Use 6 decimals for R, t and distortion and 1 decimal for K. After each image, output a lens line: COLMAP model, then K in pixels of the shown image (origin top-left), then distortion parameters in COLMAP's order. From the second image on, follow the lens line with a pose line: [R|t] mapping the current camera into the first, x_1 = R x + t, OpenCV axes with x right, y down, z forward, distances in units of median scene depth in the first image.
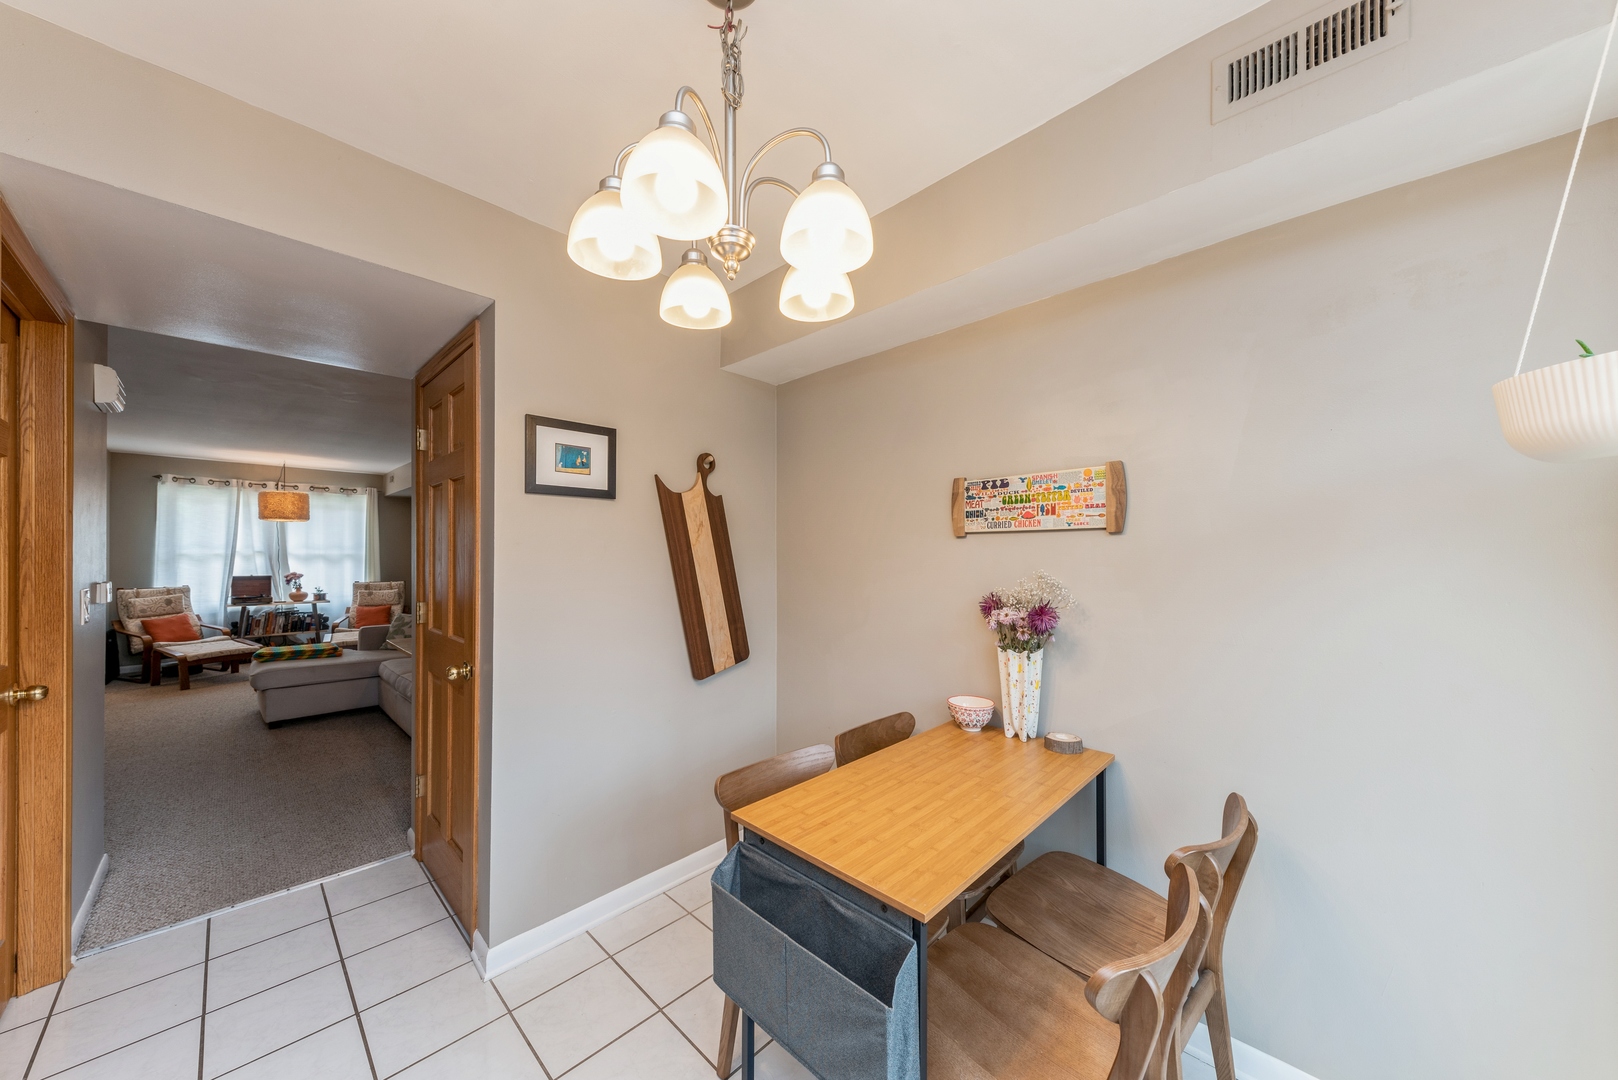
lens RADIAL K [[560.5, 0, 800.3], [0, 560.5, 550.0], [0, 0, 1]] dist [0.008265, -0.000403]
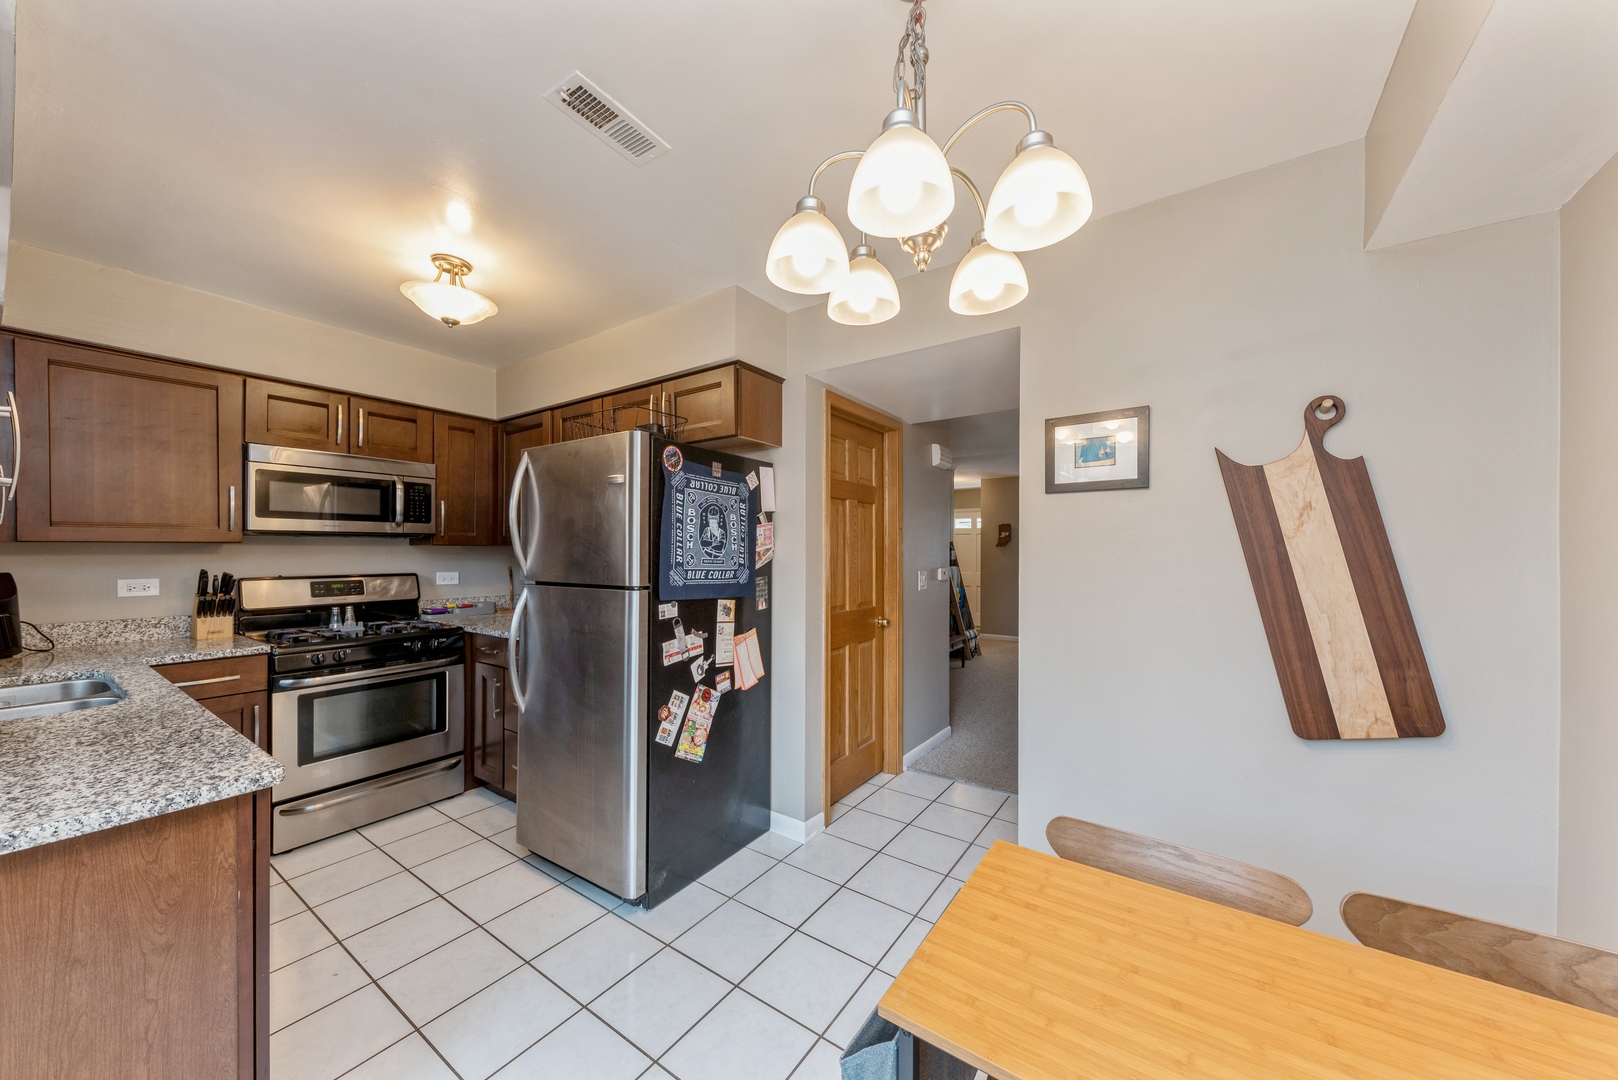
lens RADIAL K [[560.5, 0, 809.2], [0, 560.5, 548.2], [0, 0, 1]] dist [0.008265, -0.000403]
pose [[0.175102, -0.006135, -0.984531, 0.508673], [0.005085, 0.999973, -0.005326, 0.005647], [0.984537, -0.004074, 0.175129, 0.396619]]
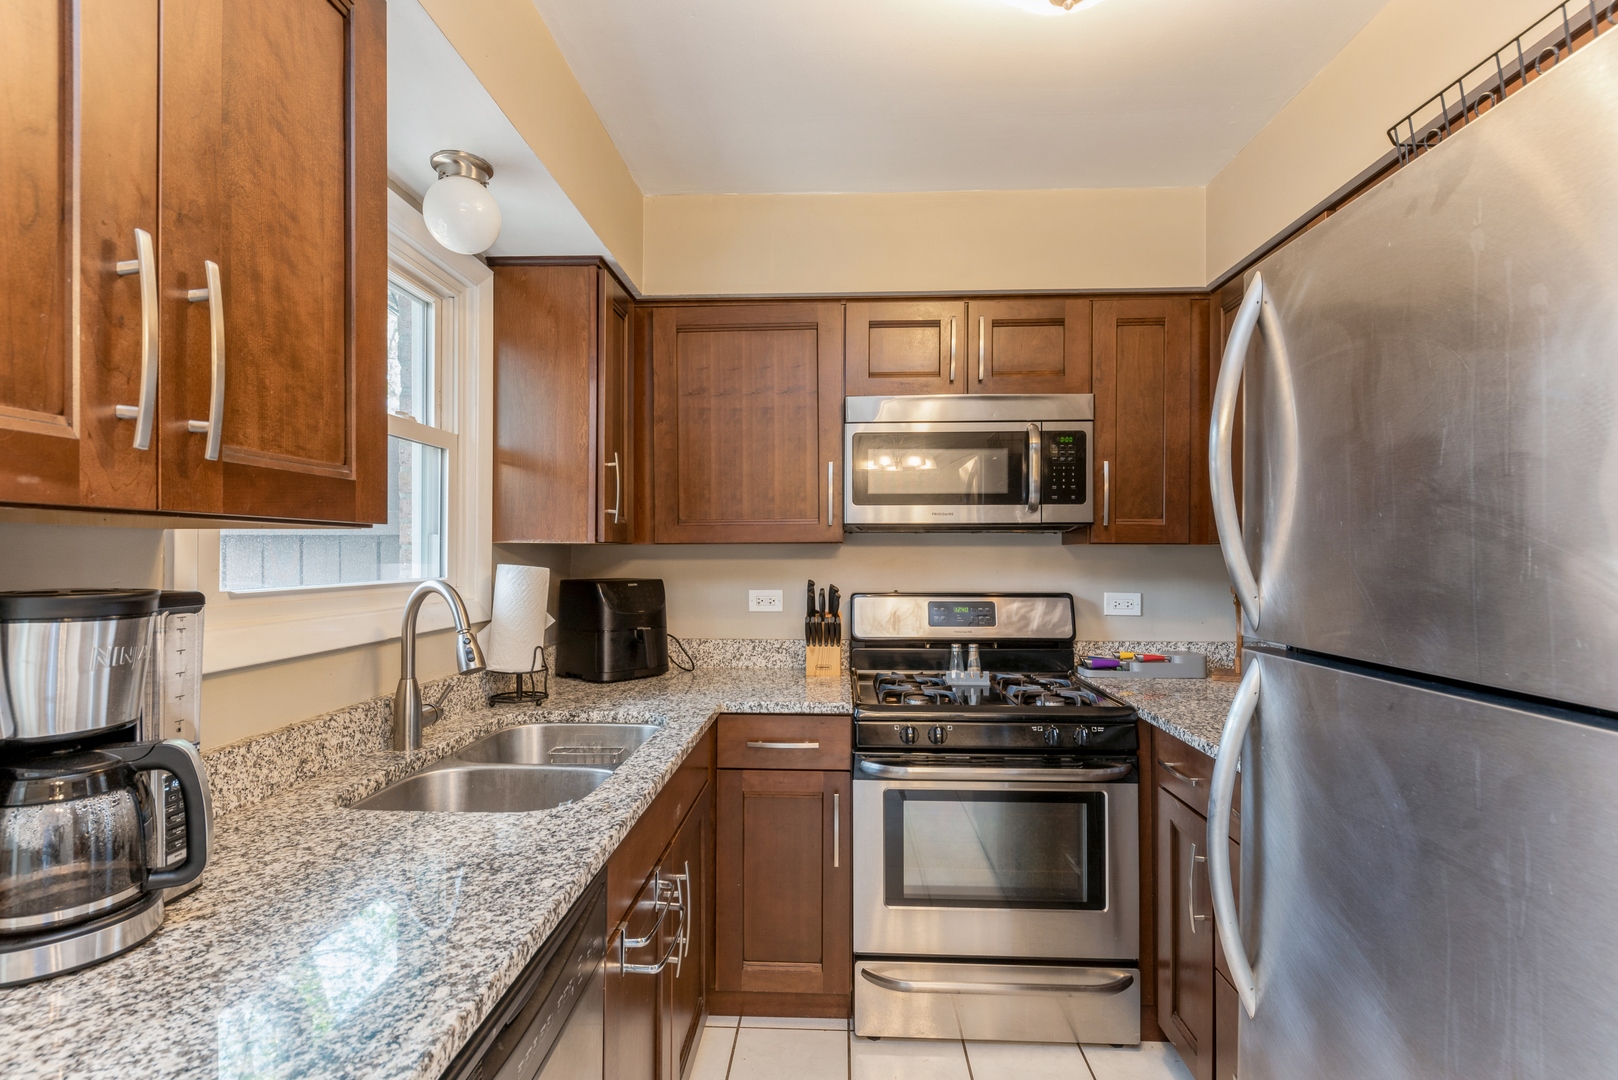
lens RADIAL K [[781.1, 0, 804.3], [0, 781.1, 552.0], [0, 0, 1]] dist [-0.000597, -0.000359]
pose [[-0.742892, -0.002224, -0.669407, -0.216945], [0.003193, 0.999971, -0.006865, 0.001880], [0.669403, -0.007237, -0.742864, 0.195030]]
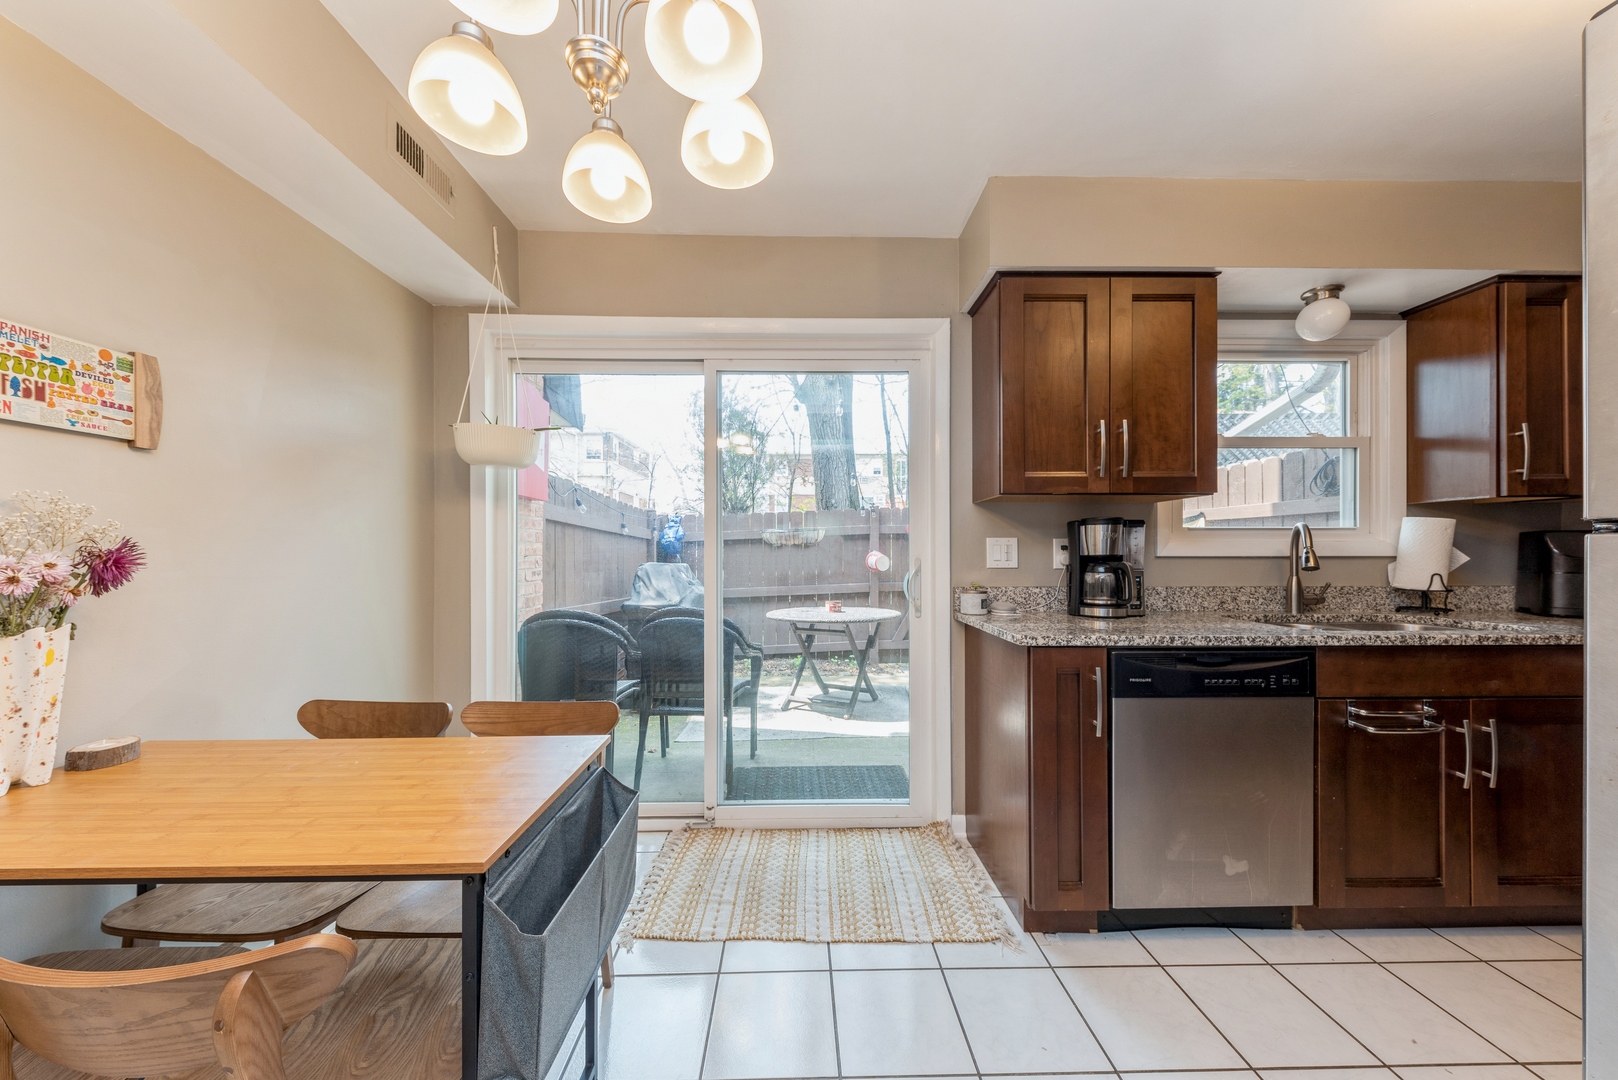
lens RADIAL K [[560.5, 0, 812.4], [0, 560.5, 551.3], [0, 0, 1]] dist [0.008265, -0.000403]
pose [[-0.730130, 0.003317, 0.683300, -0.568424], [-0.002182, 0.999972, -0.007186, 0.101158], [-0.683305, -0.006738, -0.730102, 0.865515]]
